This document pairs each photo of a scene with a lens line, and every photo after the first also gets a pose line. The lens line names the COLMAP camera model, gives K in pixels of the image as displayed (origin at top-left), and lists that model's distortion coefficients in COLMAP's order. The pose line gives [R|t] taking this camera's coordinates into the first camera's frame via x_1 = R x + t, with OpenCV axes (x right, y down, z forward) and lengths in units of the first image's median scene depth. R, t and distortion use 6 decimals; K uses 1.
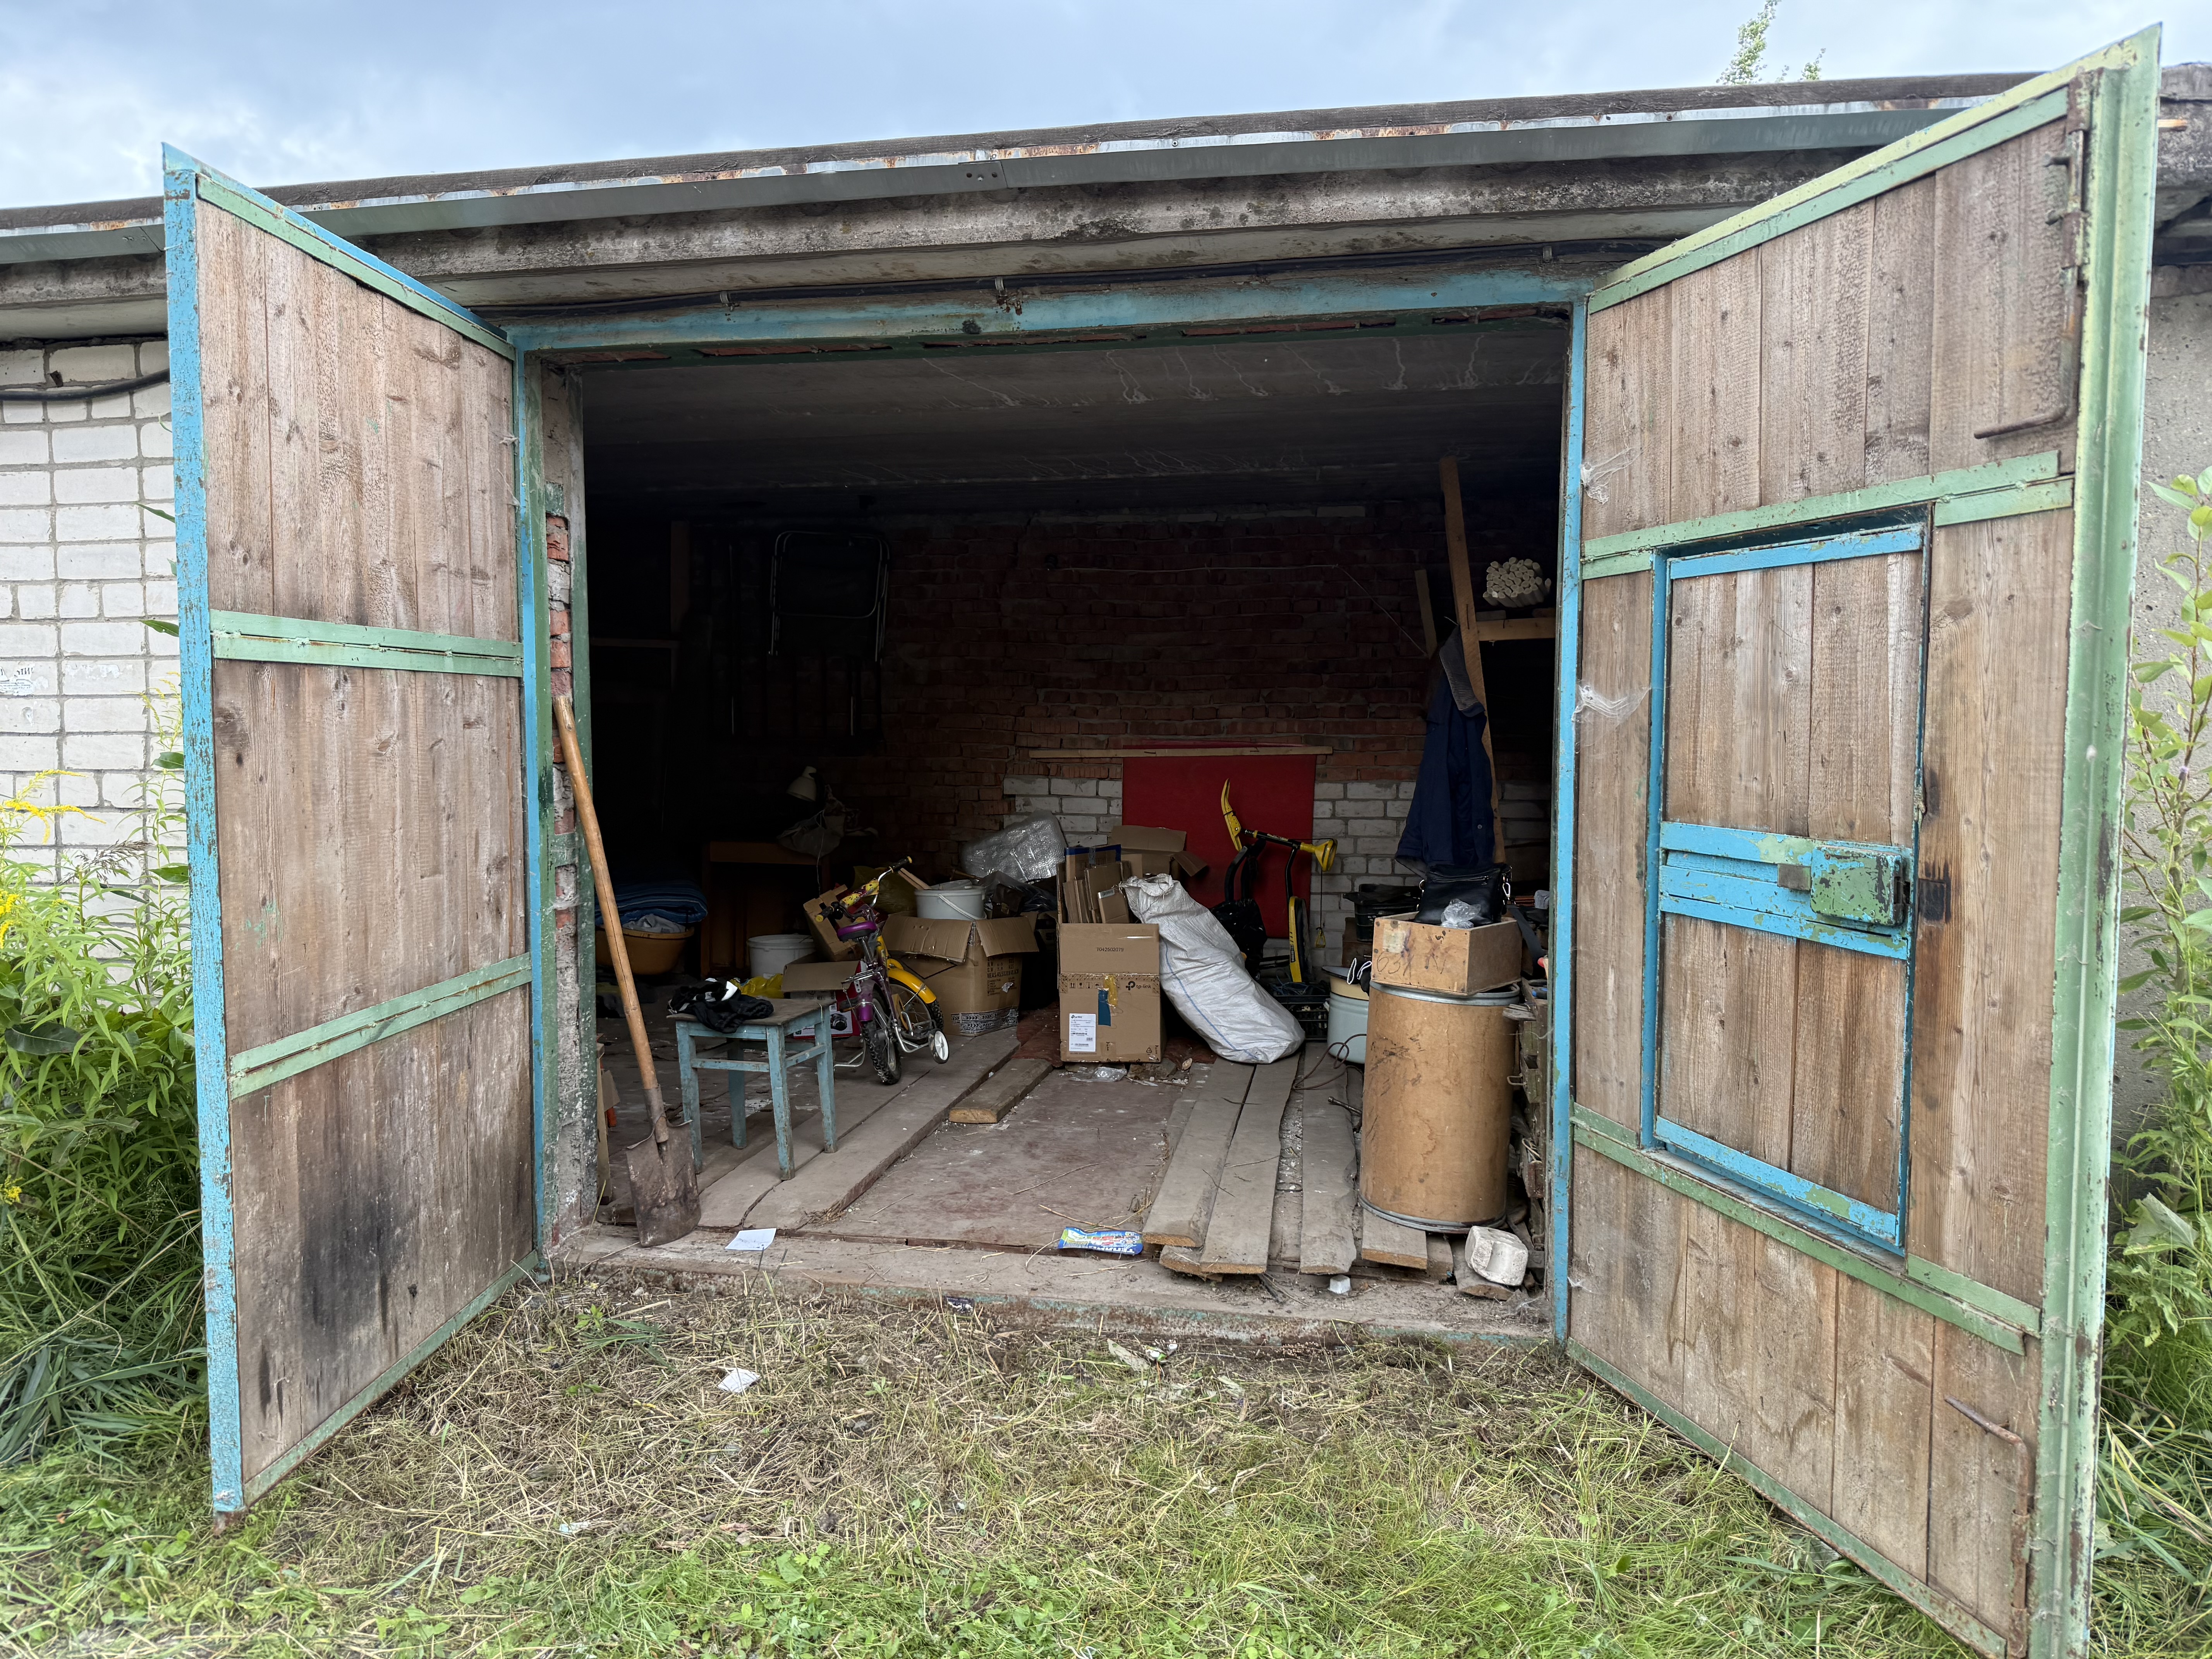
lens RADIAL K [[1511.1, 0, 1106.0], [0, 1511.1, 829.5], [0, 0, 1]] dist [0.046959, -0.050627]
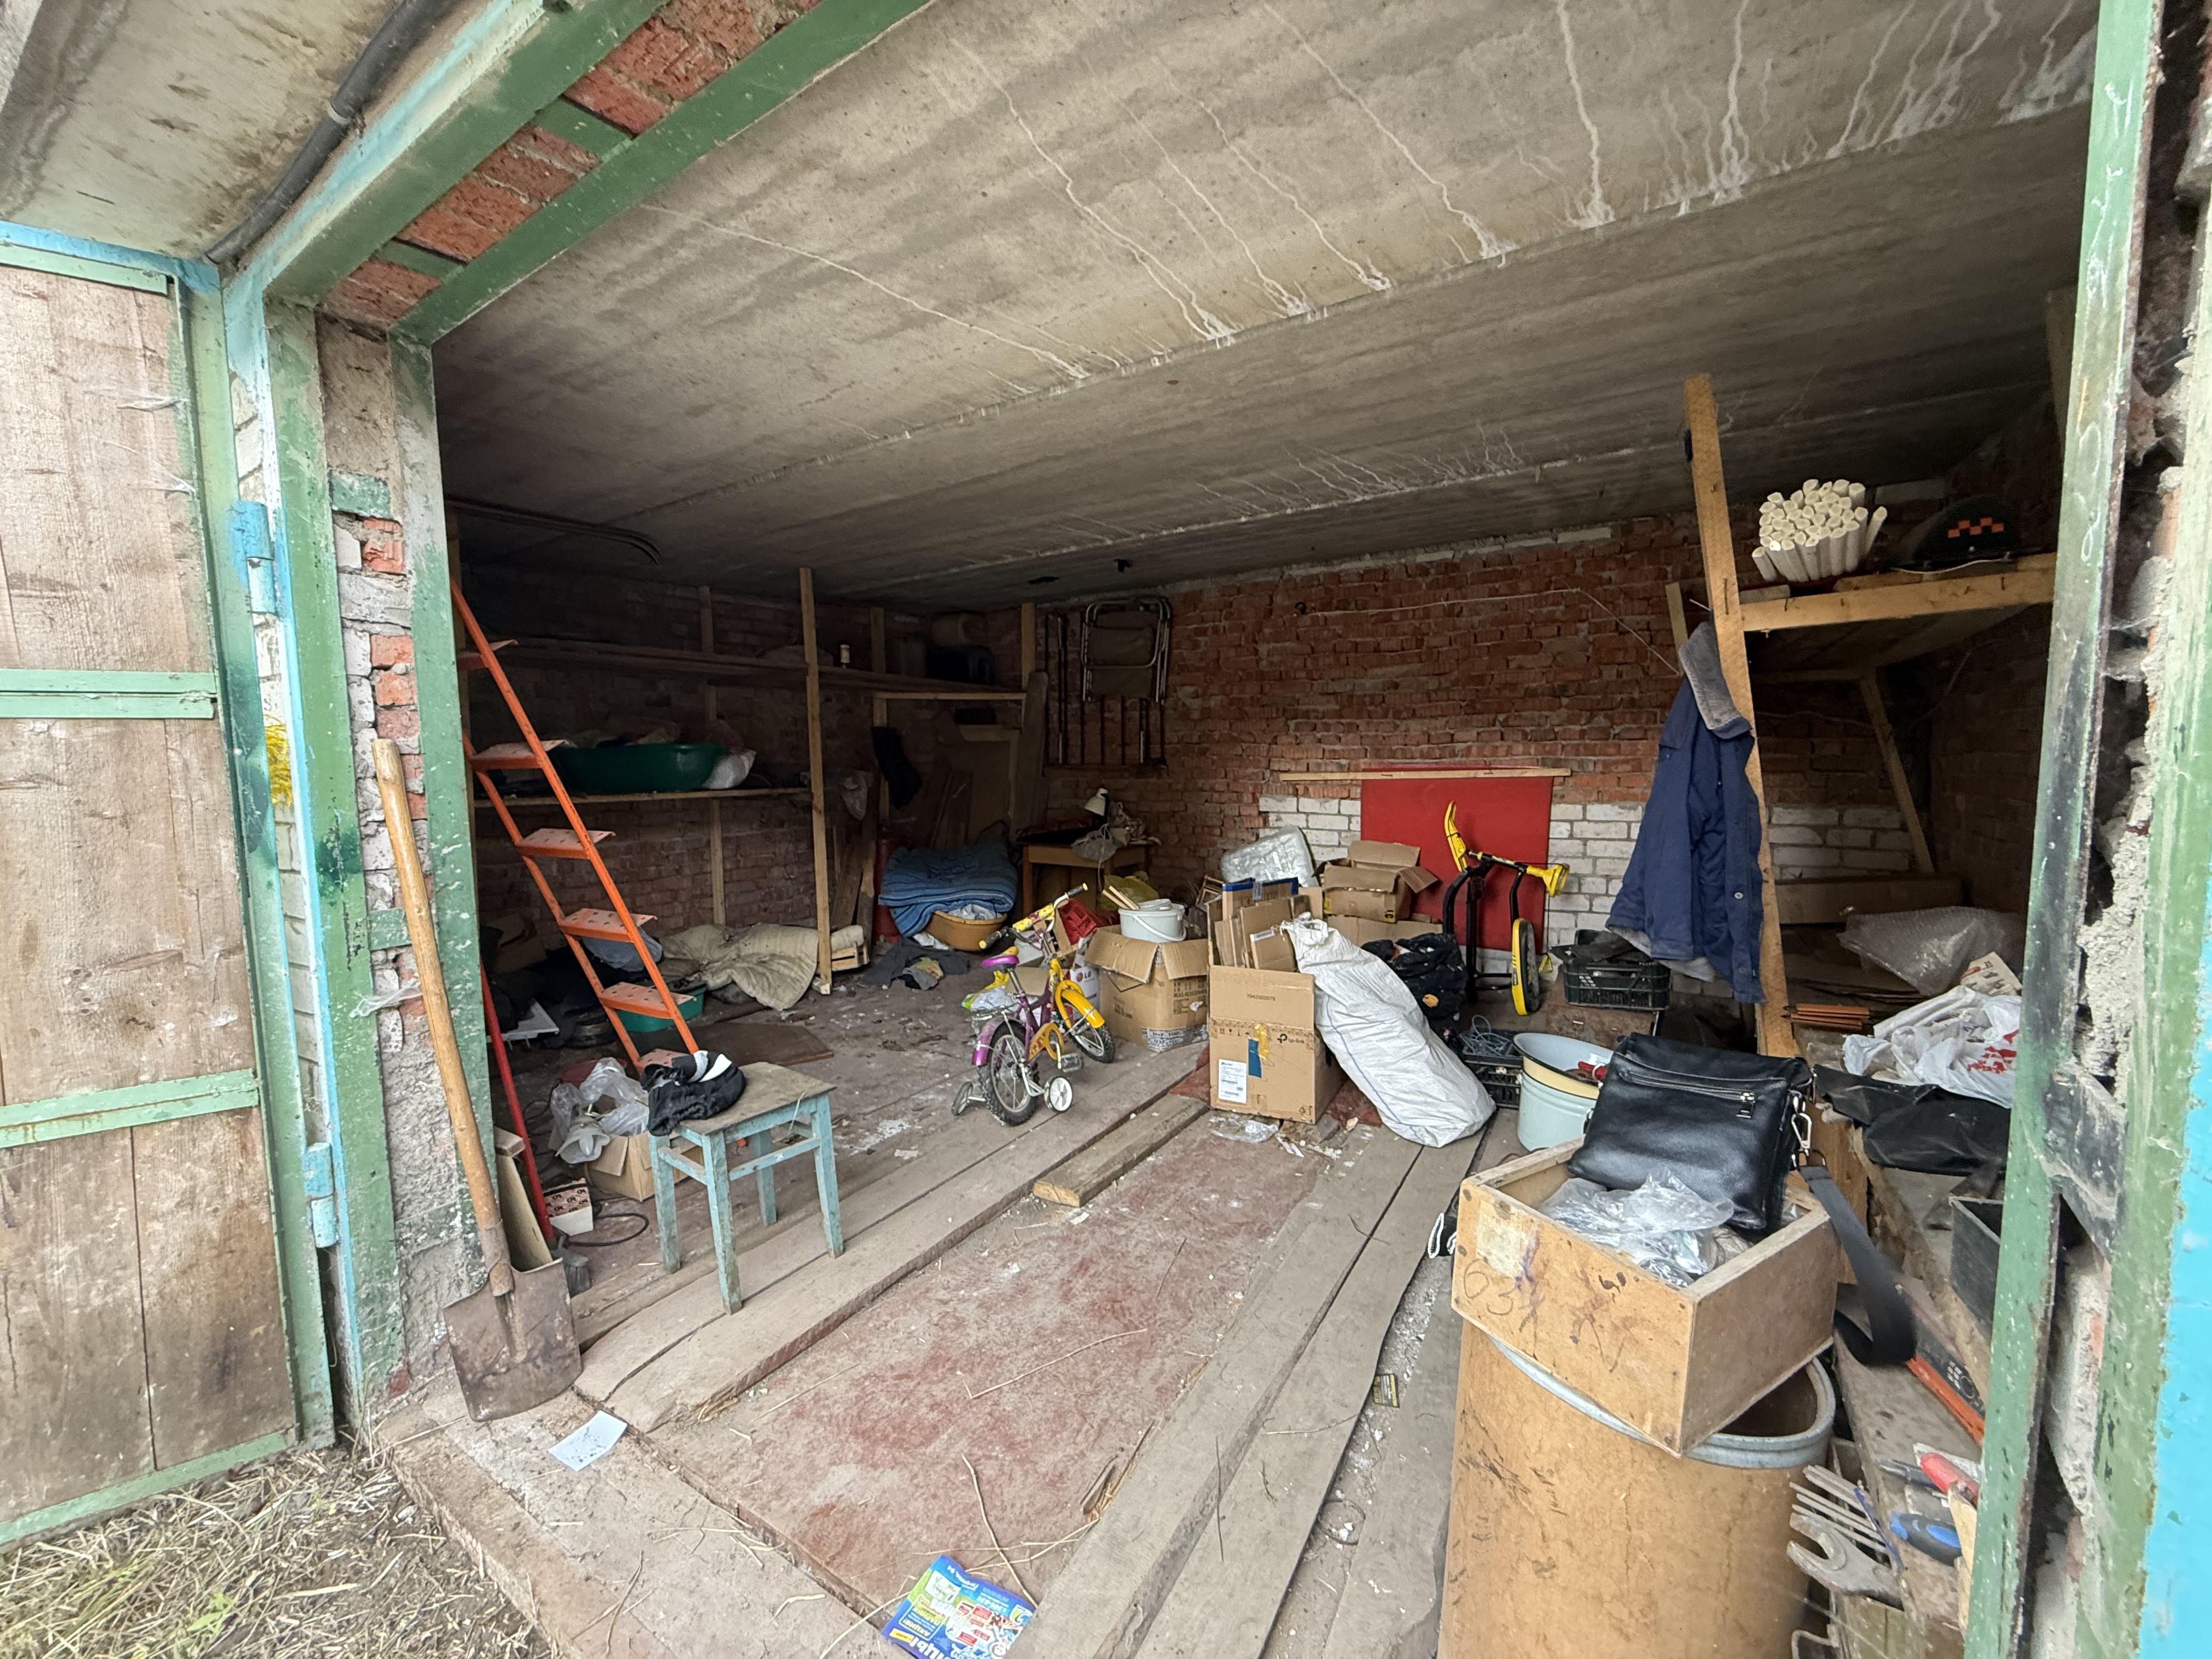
lens RADIAL K [[875.9, 0, 1106.0], [0, 875.9, 829.5], [0, 0, 1]] dist [-0.008380, 0.000167]
pose [[0.925273, 0.017024, -0.378919, 0.083274], [-0.008263, 0.999660, 0.024735, -0.025712], [0.379211, -0.019755, 0.925099, 0.335555]]
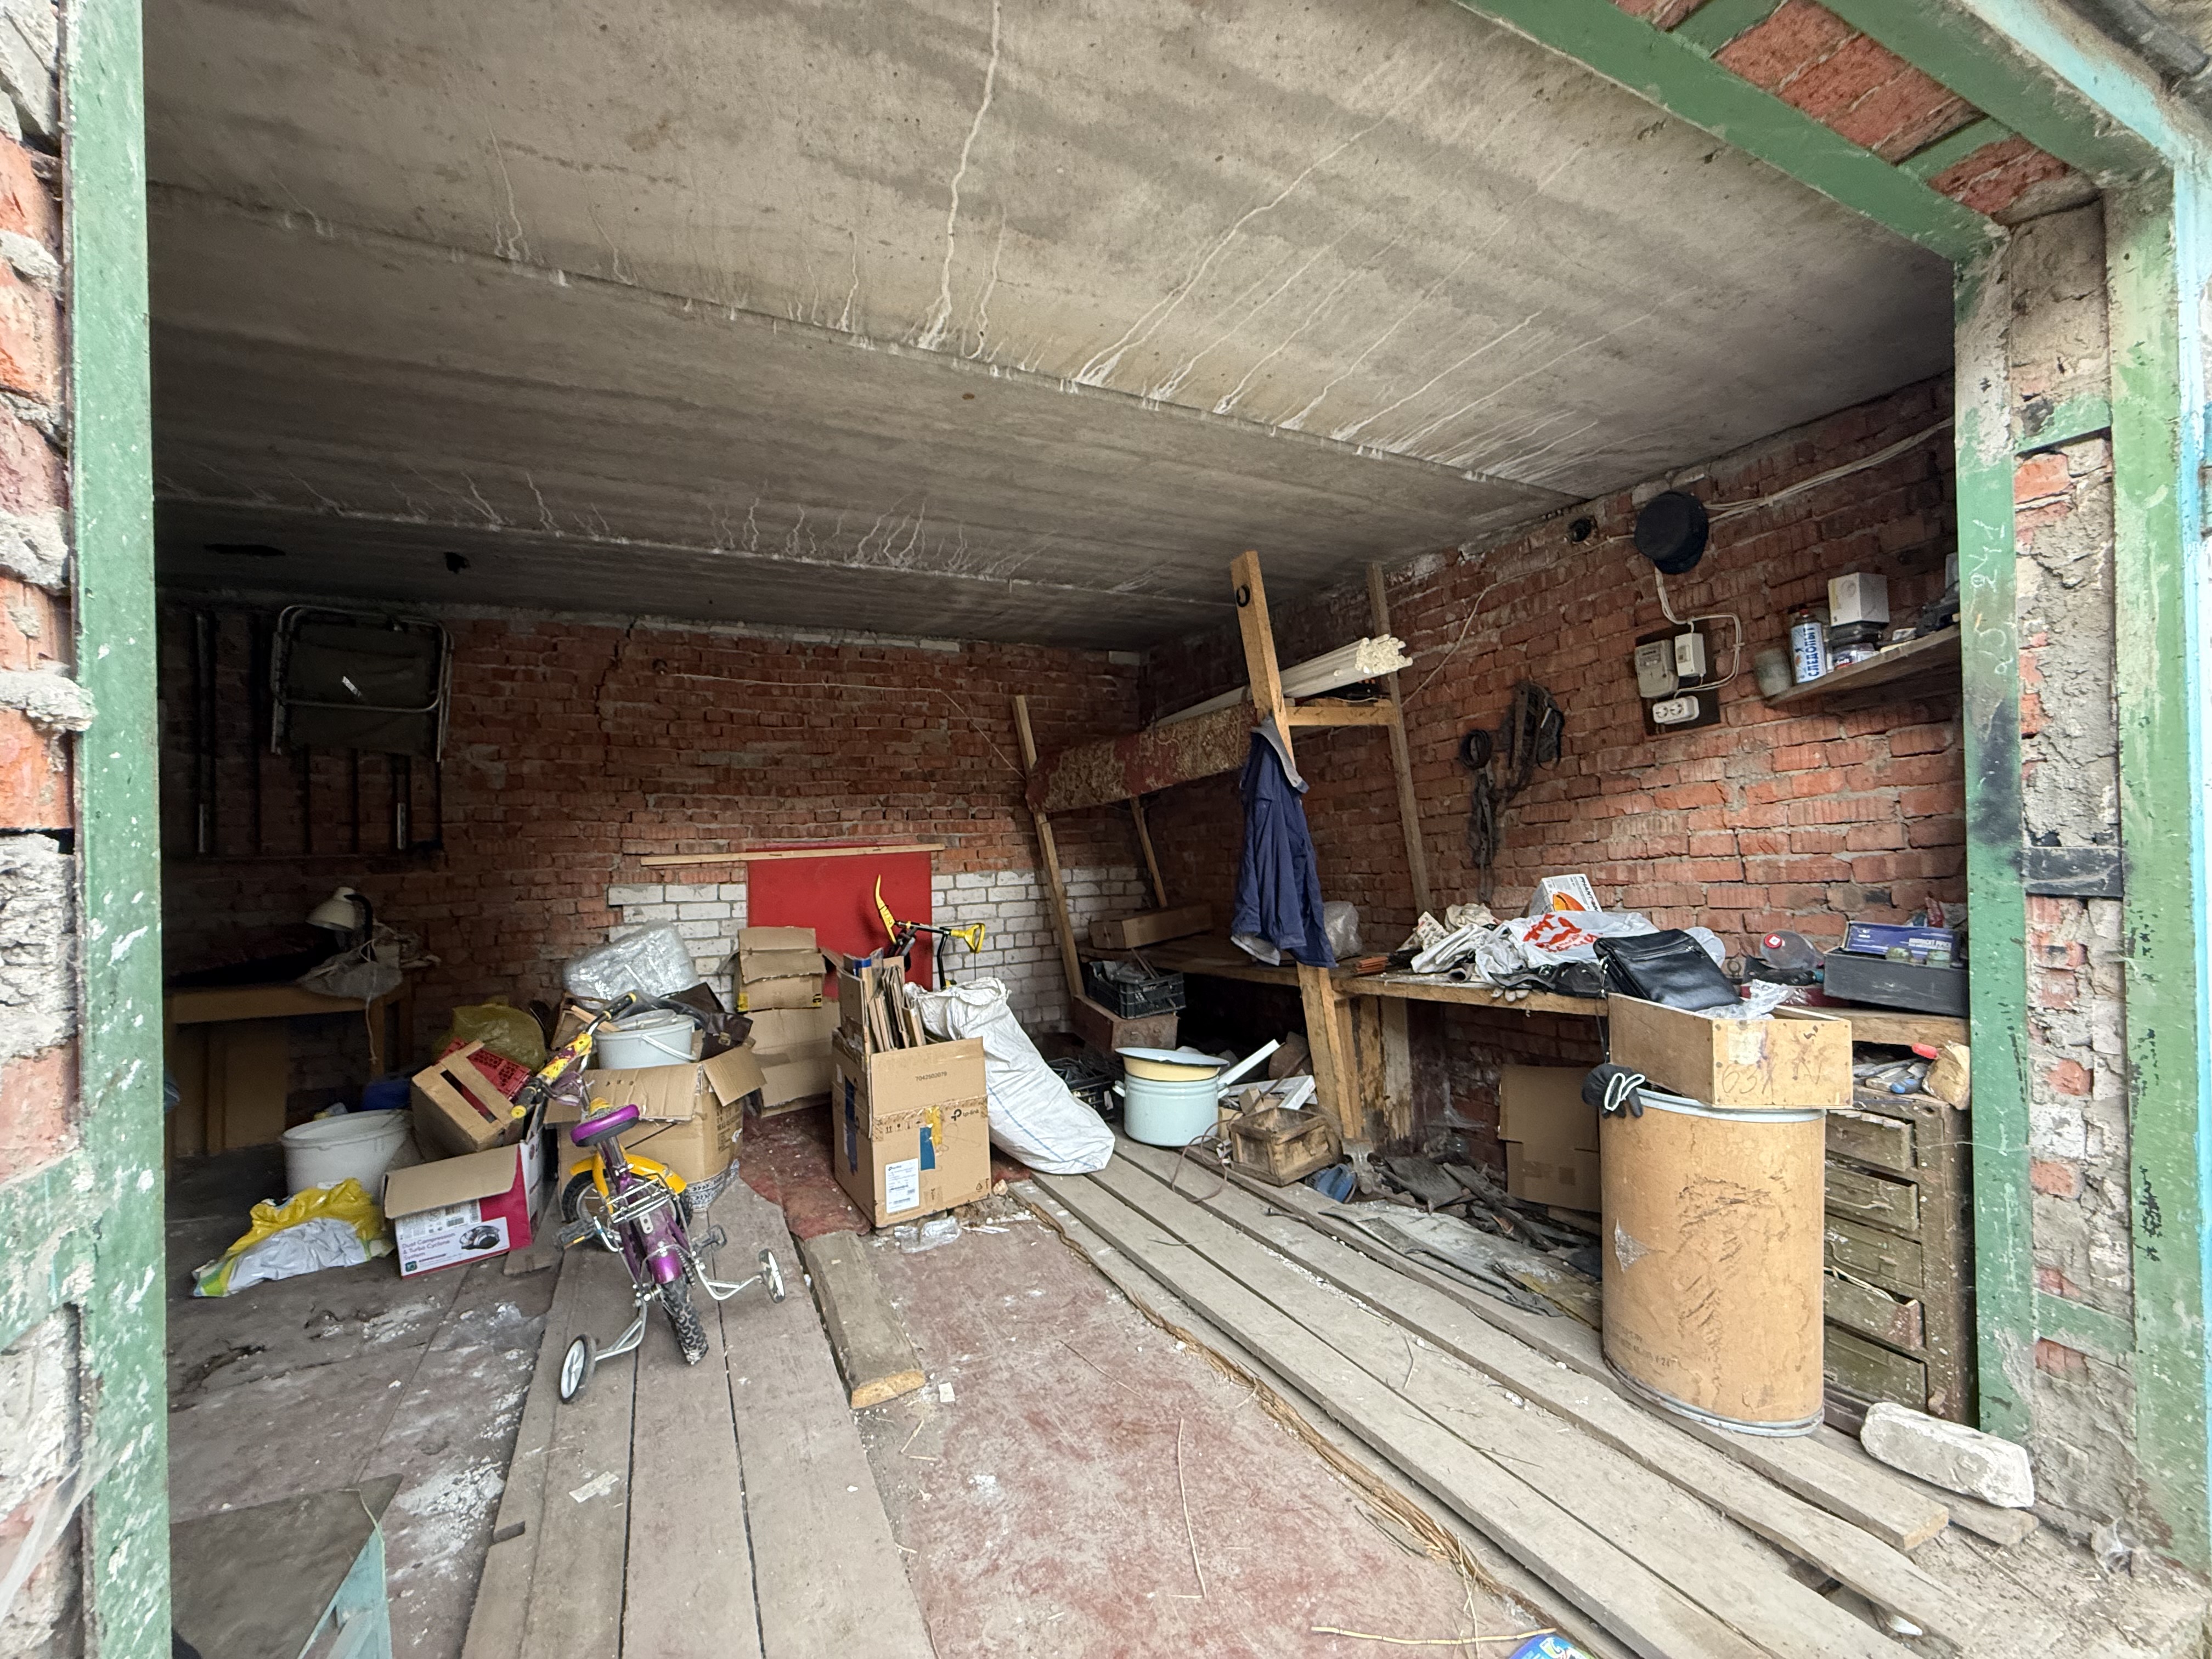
lens RADIAL K [[872.4, 0, 1106.0], [0, 872.4, 829.5], [0, 0, 1]] dist [-0.001902, -0.002491]
pose [[0.804606, -0.017331, 0.593556, -0.145460], [0.070854, 0.995235, -0.066989, -0.012200], [-0.589567, 0.095956, 0.802000, 0.388849]]
